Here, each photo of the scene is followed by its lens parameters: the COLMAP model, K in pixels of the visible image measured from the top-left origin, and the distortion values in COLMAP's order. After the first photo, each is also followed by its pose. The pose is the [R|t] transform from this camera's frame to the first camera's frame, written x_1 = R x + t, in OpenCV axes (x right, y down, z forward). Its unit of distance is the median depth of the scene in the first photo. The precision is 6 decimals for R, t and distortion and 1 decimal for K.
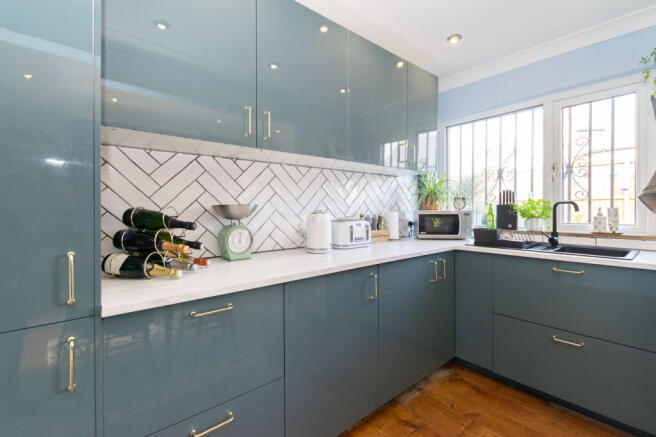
lens RADIAL K [[292.8, 0, 335.7], [0, 292.8, 209.3], [0, 0, 1]] dist [0.009670, -0.003106]
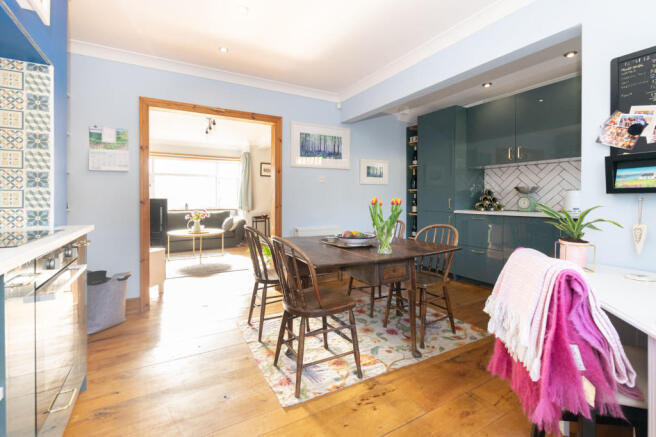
lens RADIAL K [[292.8, 0, 321.2], [0, 292.8, 198.5], [0, 0, 1]] dist [0.009670, -0.003106]
pose [[-0.197813, 0.009402, -0.980195, 1.691149], [-0.002571, 0.999946, 0.010110, 0.045228], [0.980236, 0.004520, -0.197778, -0.091209]]
